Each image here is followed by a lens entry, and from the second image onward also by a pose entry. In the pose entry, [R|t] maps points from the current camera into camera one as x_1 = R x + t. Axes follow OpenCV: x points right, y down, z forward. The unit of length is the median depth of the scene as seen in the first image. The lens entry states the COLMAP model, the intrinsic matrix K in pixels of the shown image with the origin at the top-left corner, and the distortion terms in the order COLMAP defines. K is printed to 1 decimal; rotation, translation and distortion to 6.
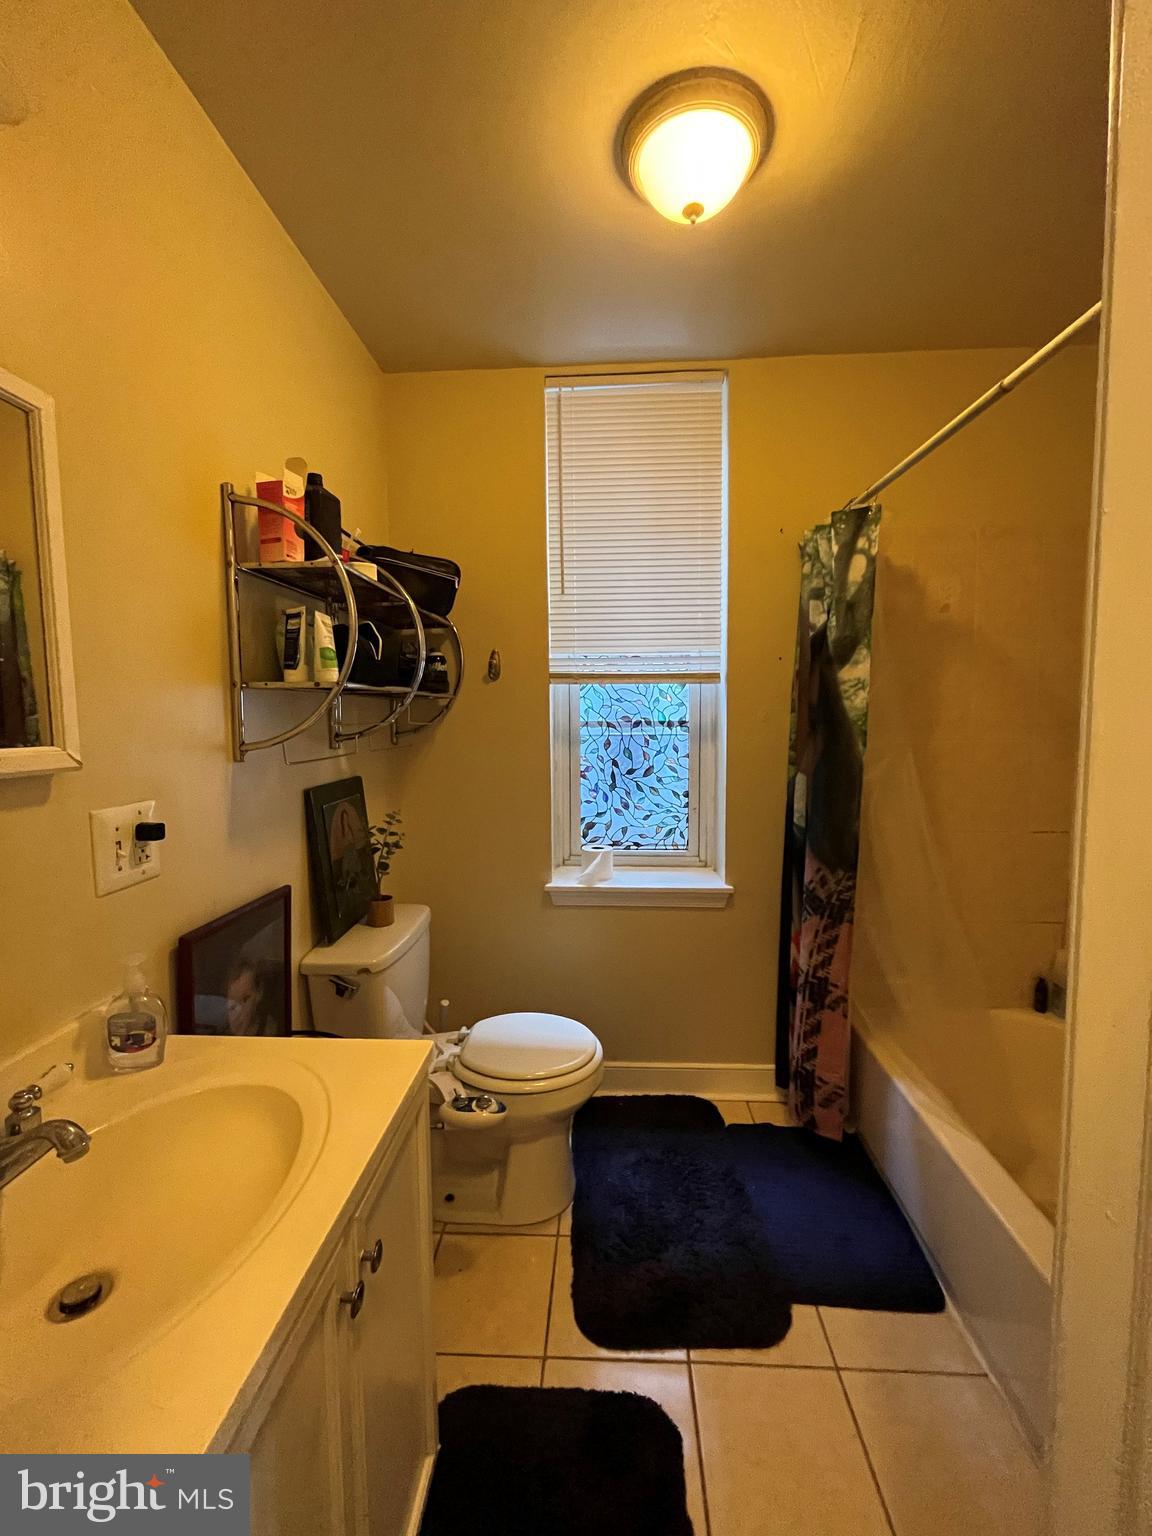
lens RADIAL K [[627.4, 0, 576.0], [0, 627.4, 768.0], [0, 0, 1]] dist [-0.000897, -0.003334]
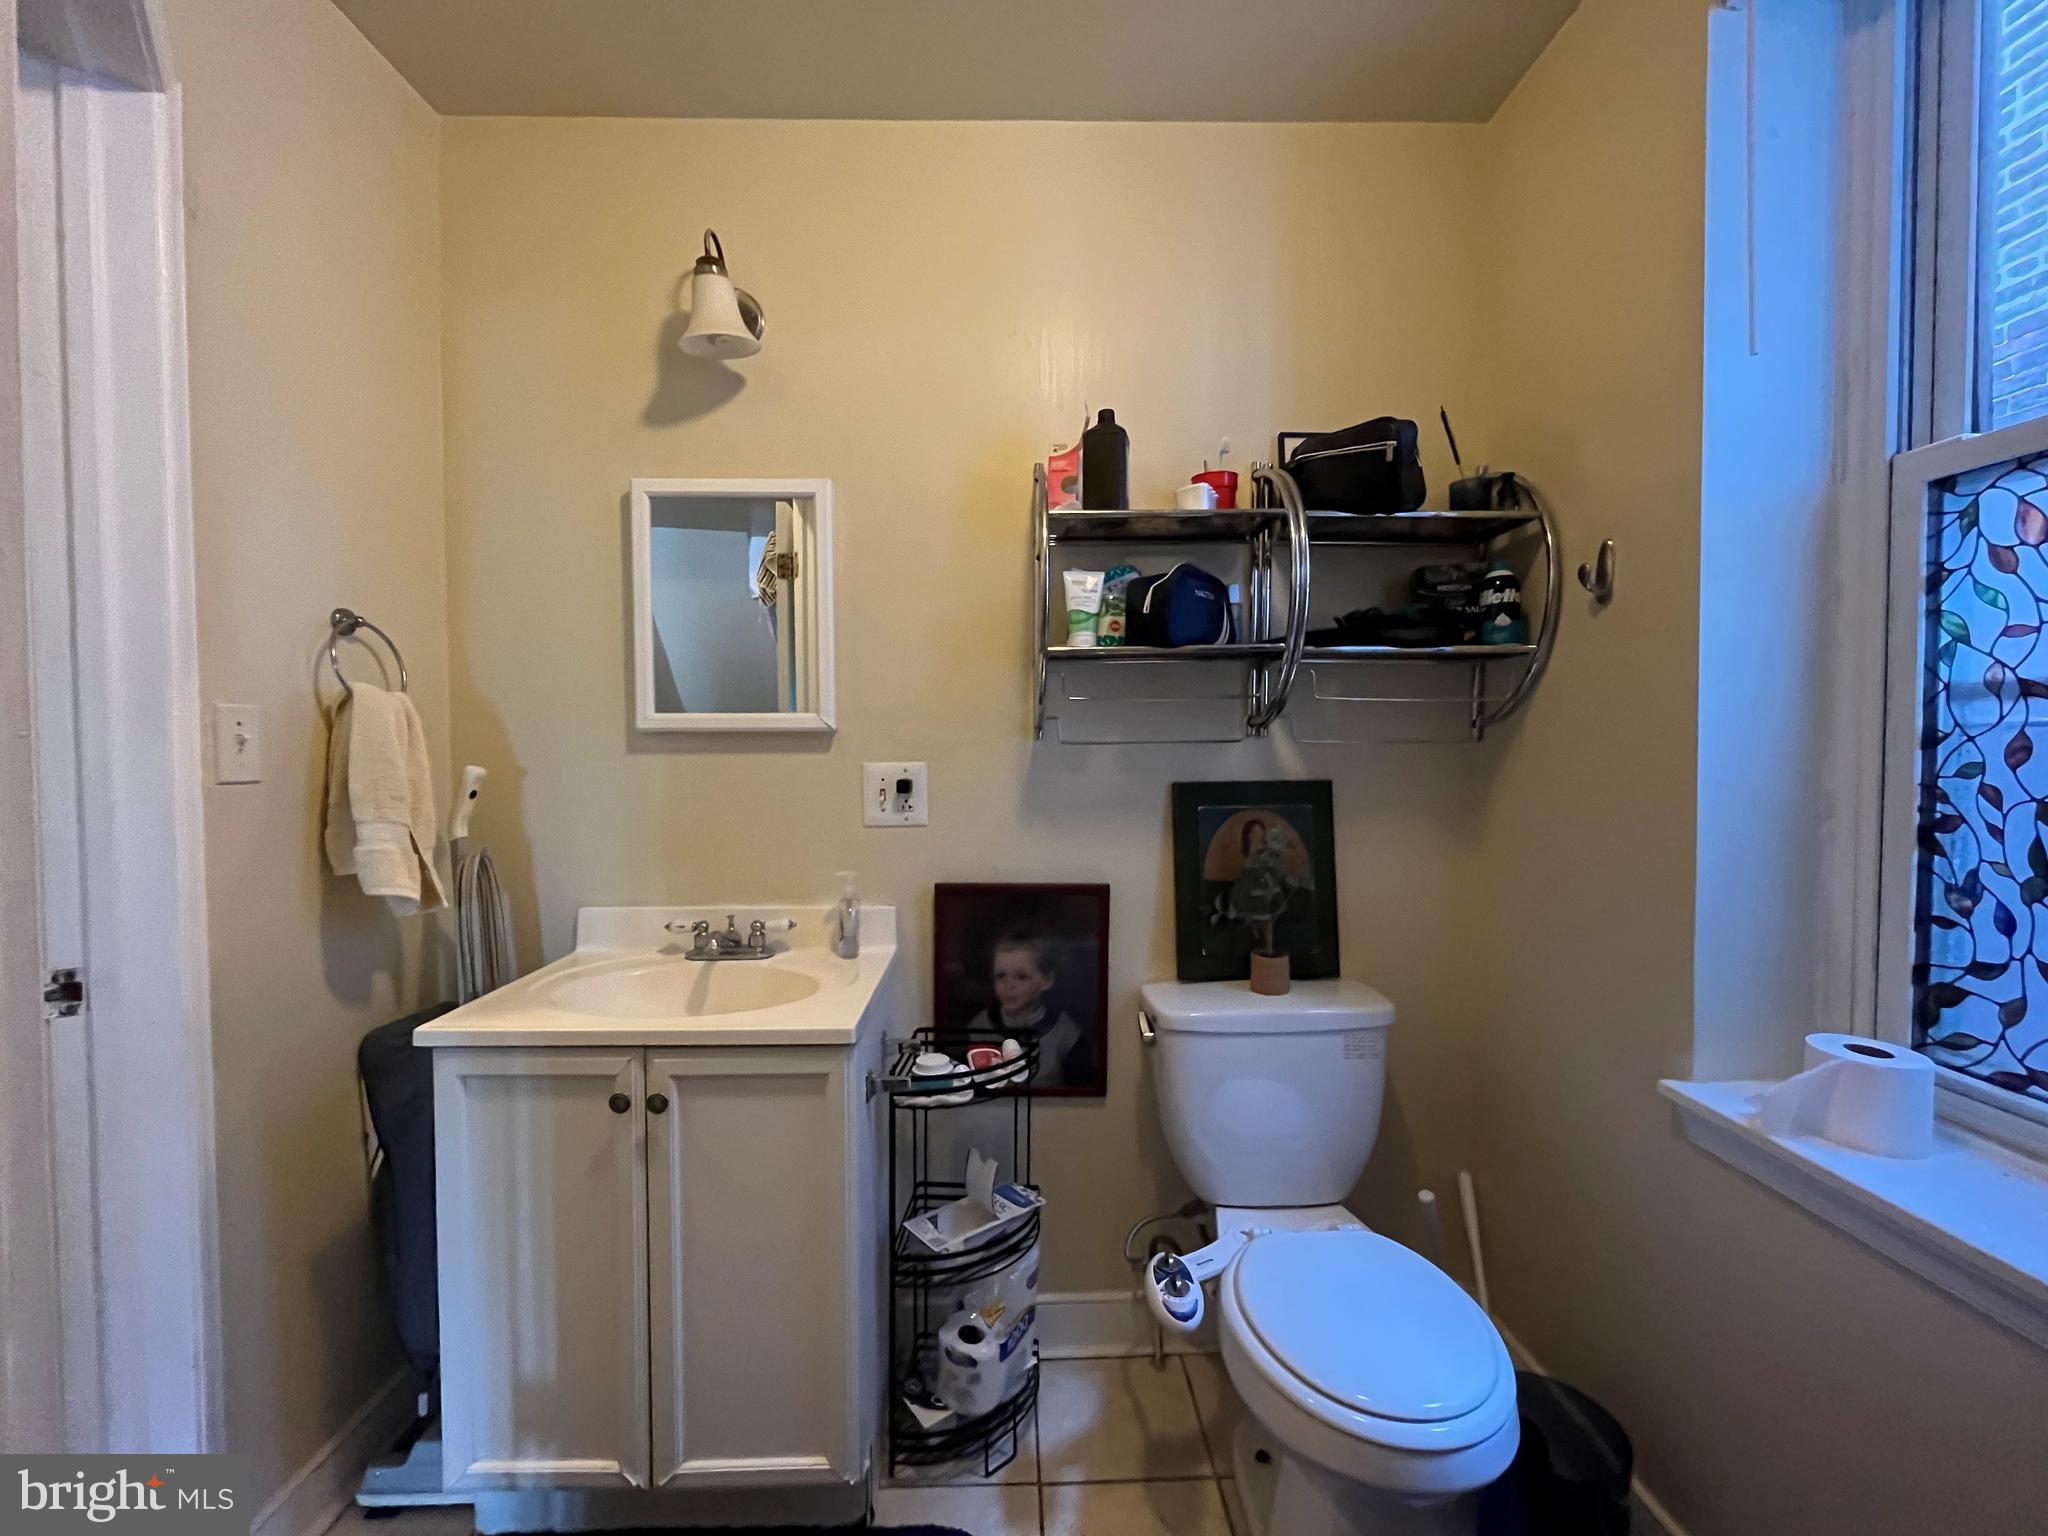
lens RADIAL K [[836.5, 0, 1019.7], [0, 836.5, 766.5], [0, 0, 1]] dist [-0.000897, -0.003334]
pose [[0.071688, 0.039684, -0.996637, 0.497676], [-0.078466, 0.996336, 0.034028, -0.006381], [0.994336, 0.075763, 0.074539, 0.553116]]
